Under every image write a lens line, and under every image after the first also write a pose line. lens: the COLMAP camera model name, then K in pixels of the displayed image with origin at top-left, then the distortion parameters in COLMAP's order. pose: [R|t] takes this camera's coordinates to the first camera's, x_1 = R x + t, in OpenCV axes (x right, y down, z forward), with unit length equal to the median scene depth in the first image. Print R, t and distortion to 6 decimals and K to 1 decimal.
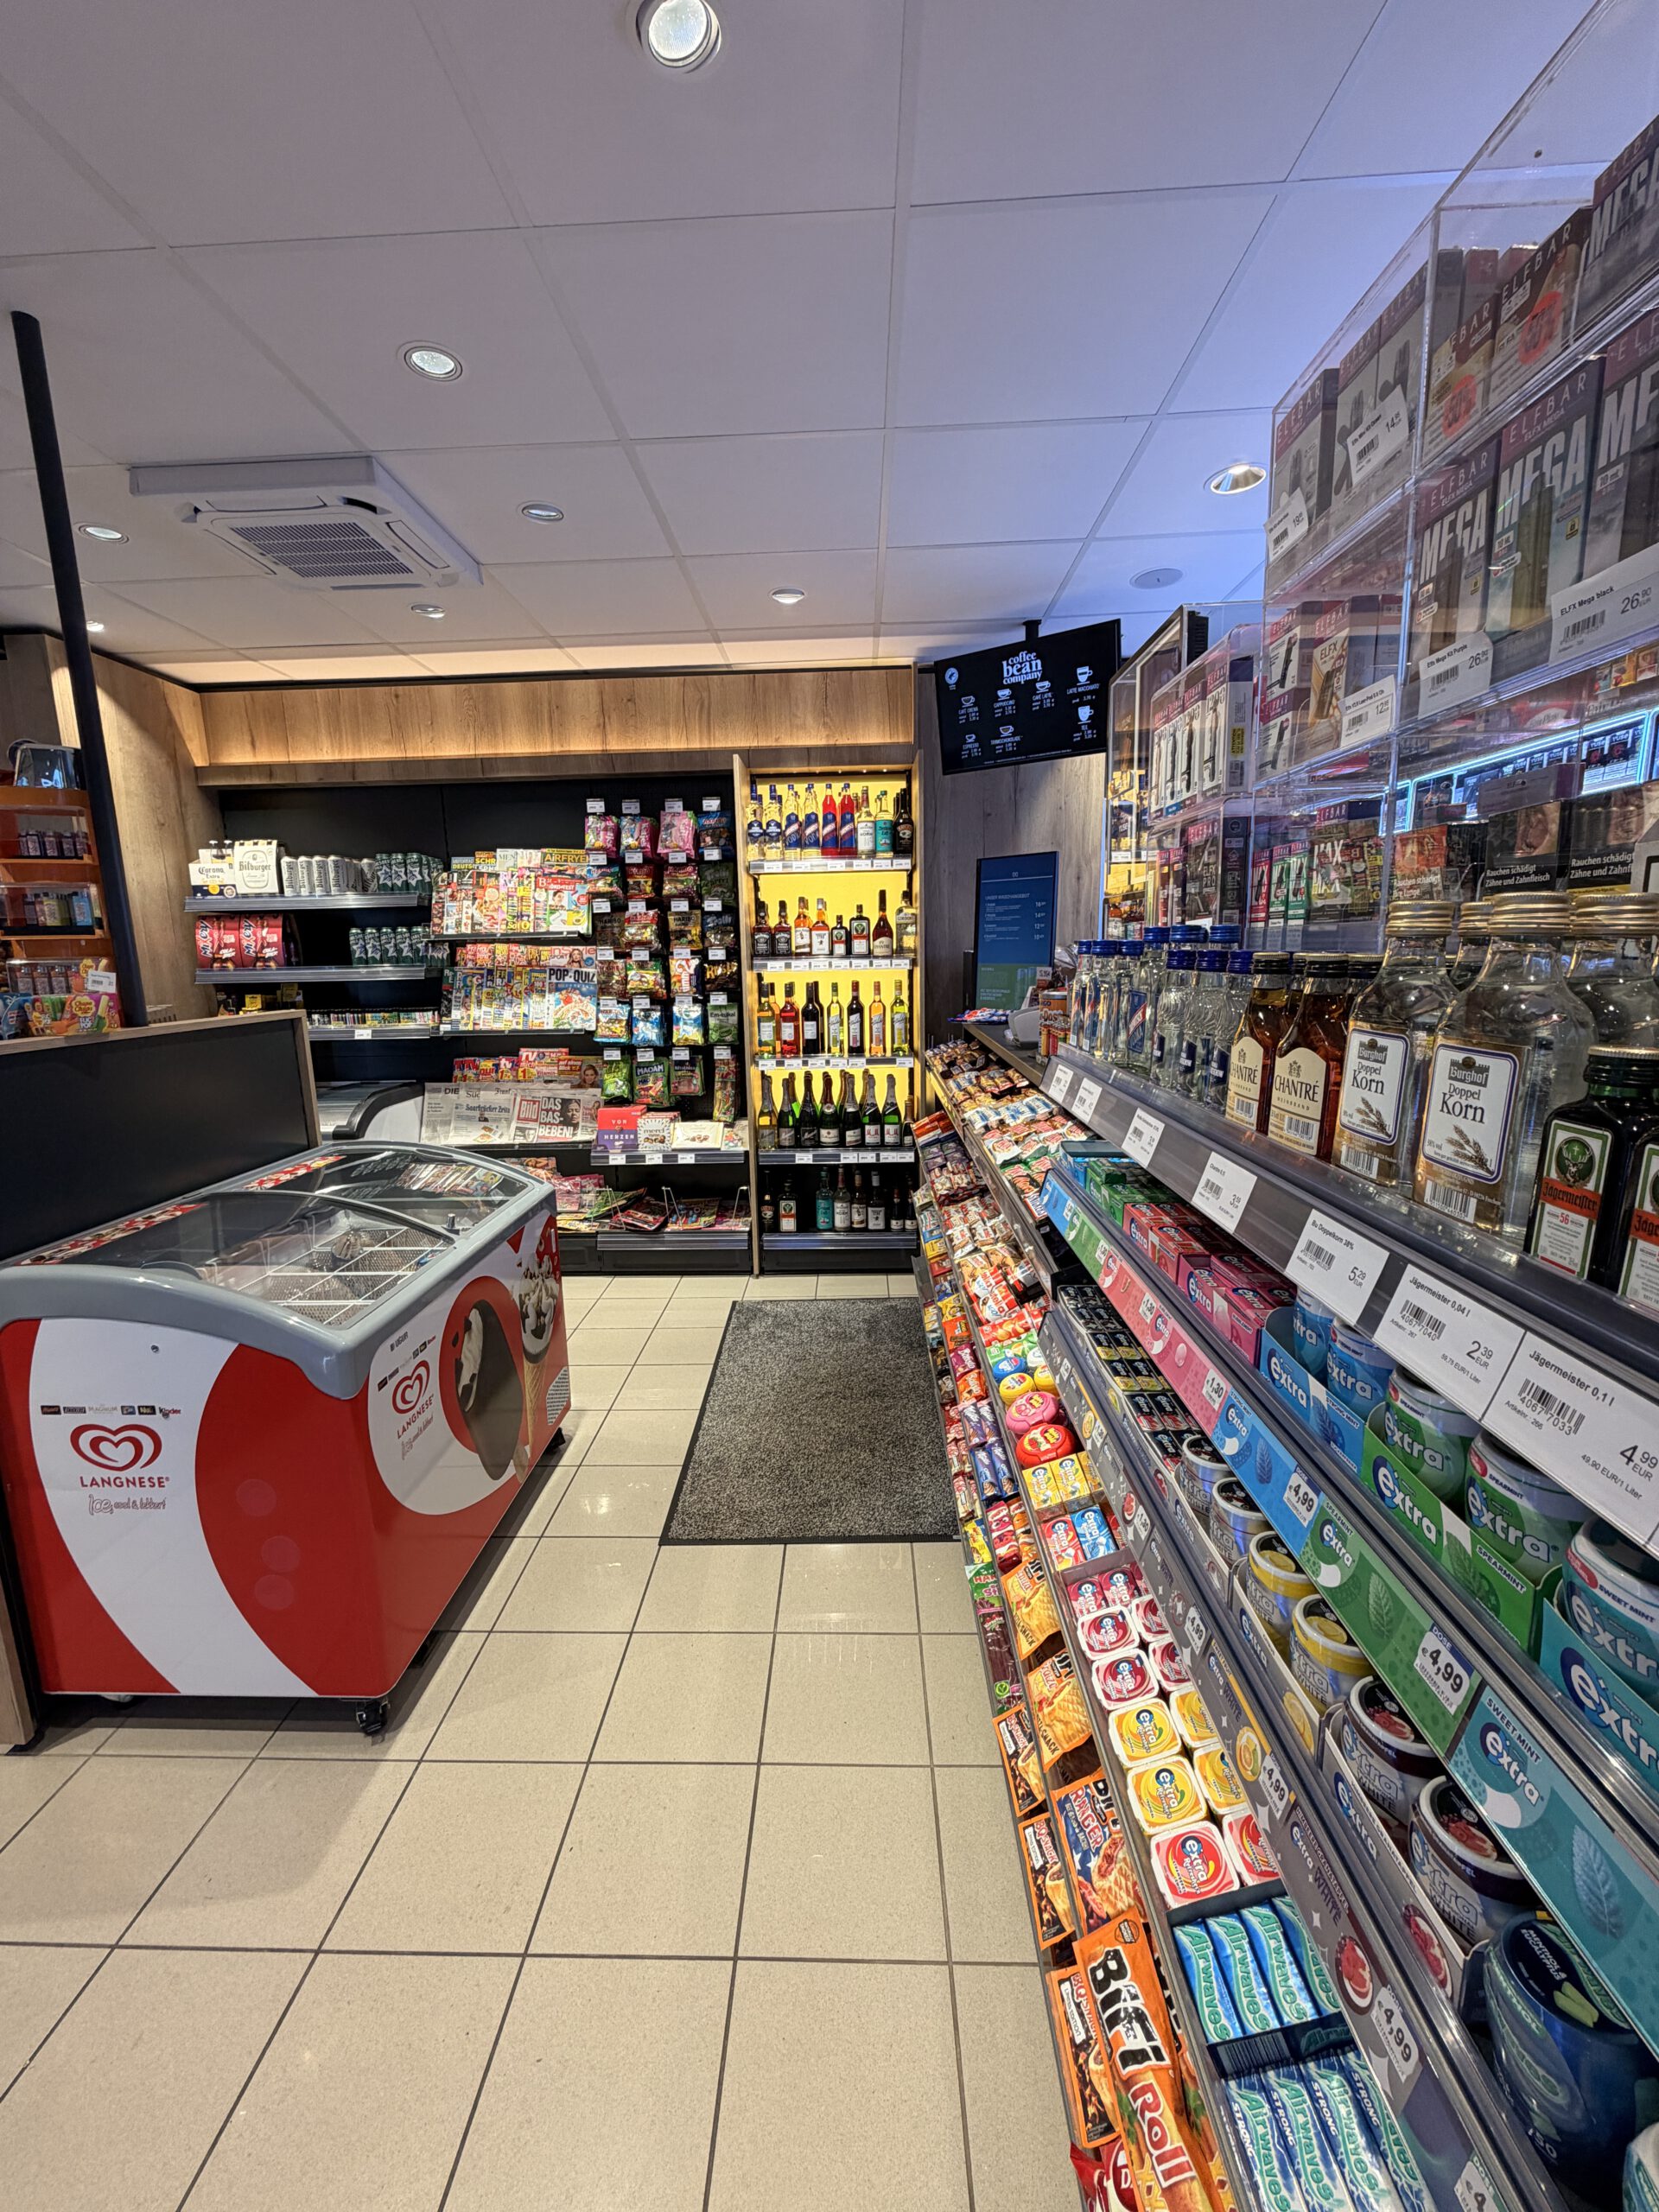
lens RADIAL K [[879.2, 0, 828.0], [0, 879.2, 1100.2], [0, 0, 1]] dist [-0.000058, -0.000567]
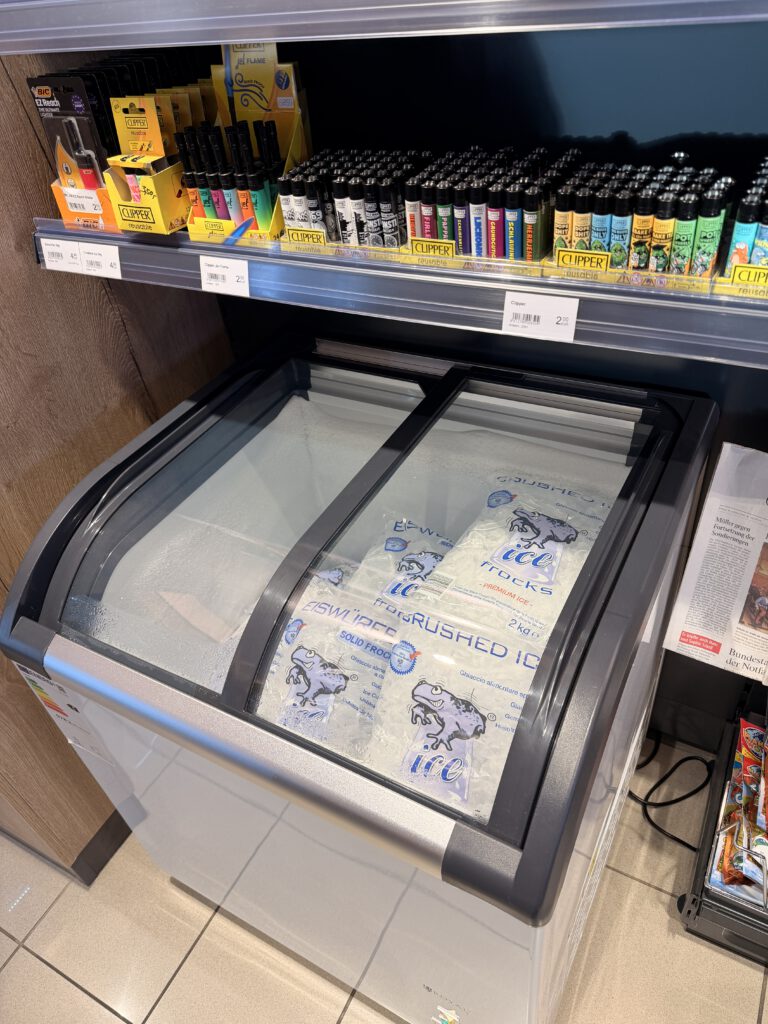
lens RADIAL K [[708.9, 0, 384.0], [0, 708.9, 512.0], [0, 0, 1]] dist [0.122864, -0.198240]
pose [[0.898444, 0.227611, -0.375489, -0.491091], [0.015781, 0.837864, 0.545650, -0.135222], [0.438805, -0.496161, 0.749182, 0.832580]]
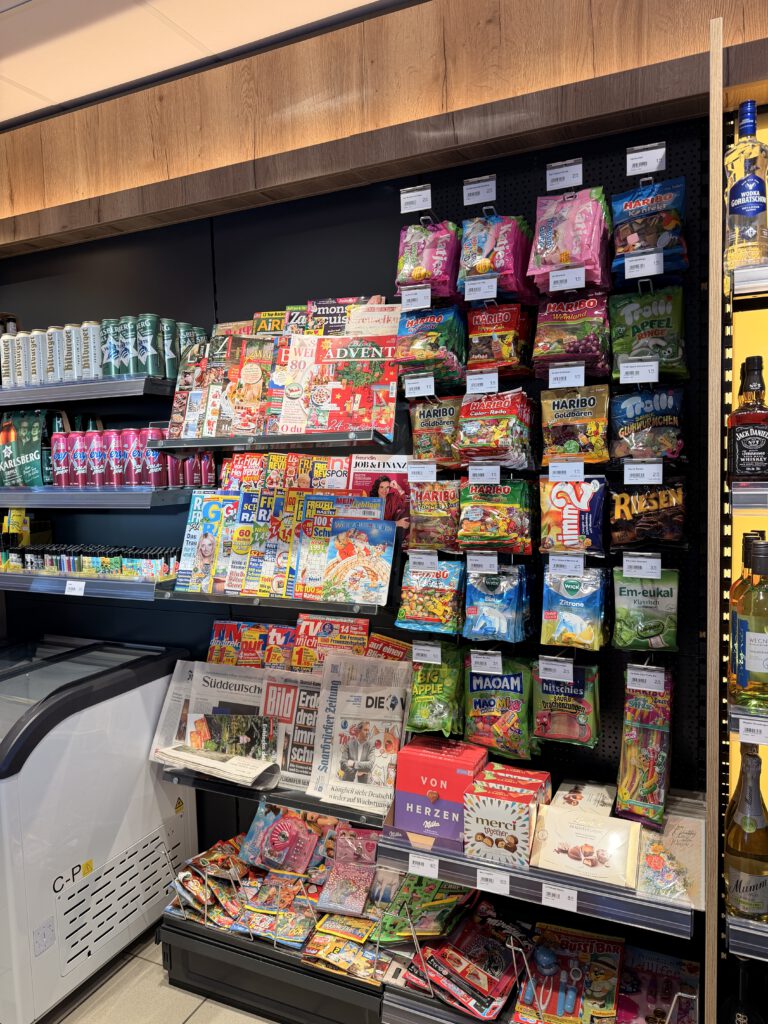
lens RADIAL K [[708.9, 0, 384.0], [0, 708.9, 512.0], [0, 0, 1]] dist [0.122864, -0.198240]
pose [[0.923079, 0.027495, -0.383626, -0.105243], [-0.058851, 0.995793, -0.070239, -0.109149], [0.380081, 0.087413, 0.920814, 0.587952]]
